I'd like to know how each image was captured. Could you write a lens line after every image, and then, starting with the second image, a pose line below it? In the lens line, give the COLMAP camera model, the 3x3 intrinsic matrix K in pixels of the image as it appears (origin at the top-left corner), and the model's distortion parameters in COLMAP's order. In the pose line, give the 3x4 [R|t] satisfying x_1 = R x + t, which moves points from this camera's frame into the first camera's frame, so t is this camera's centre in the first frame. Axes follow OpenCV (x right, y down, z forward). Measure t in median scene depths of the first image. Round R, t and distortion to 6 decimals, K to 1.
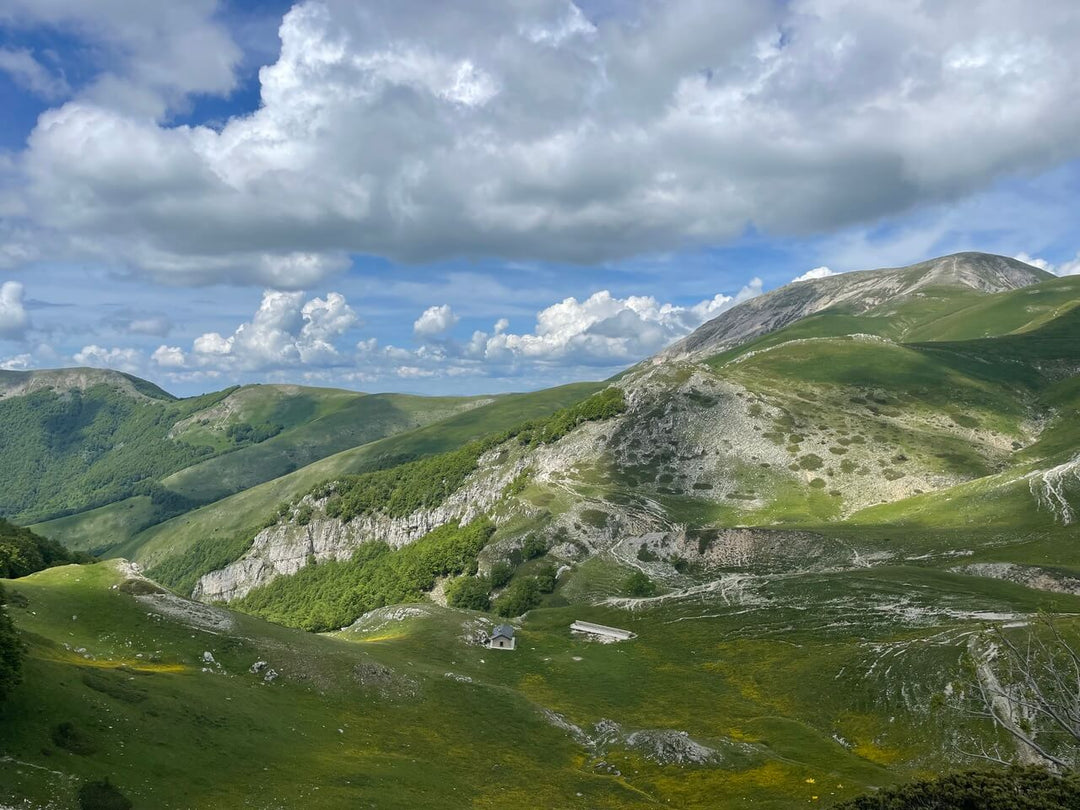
lens RADIAL K [[808.9, 0, 540.0], [0, 808.9, 405.0], [0, 0, 1]] dist [0.107895, -0.152769]
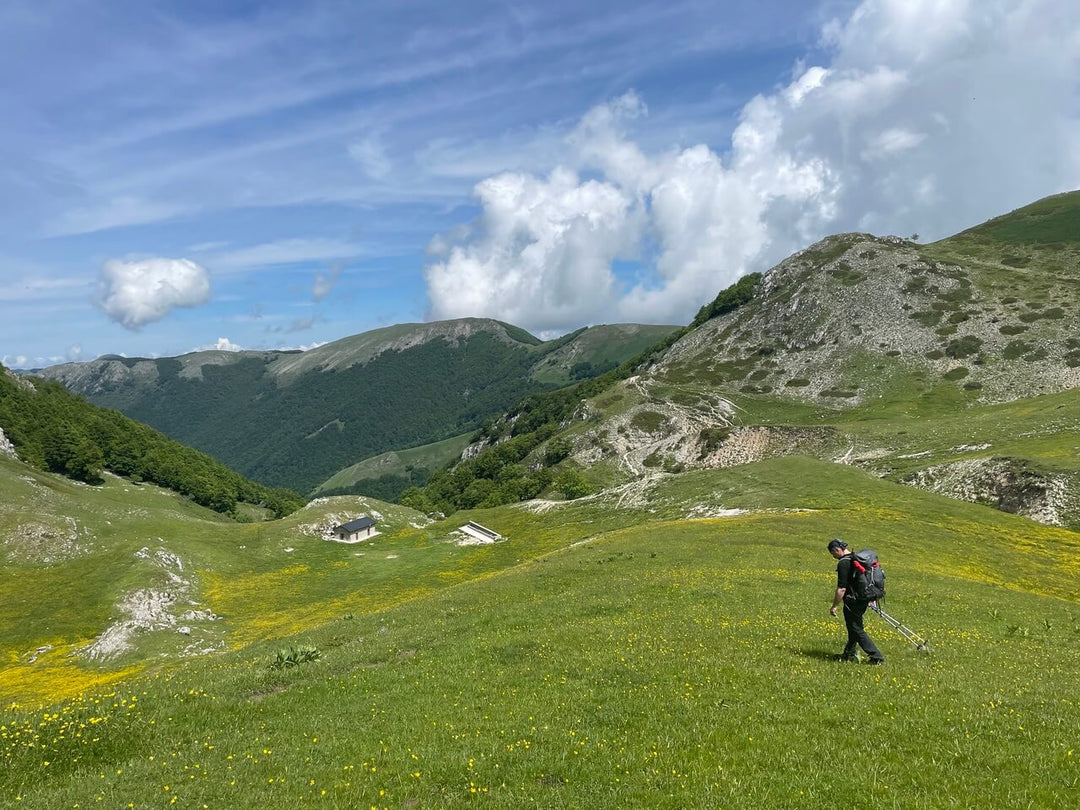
lens RADIAL K [[808.9, 0, 540.0], [0, 808.9, 405.0], [0, 0, 1]] dist [0.107895, -0.152769]
pose [[0.898500, 0.000311, -0.438974, 0.279758], [0.030821, 0.997487, 0.063790, 0.056214], [0.437891, -0.070845, 0.896232, 0.175457]]
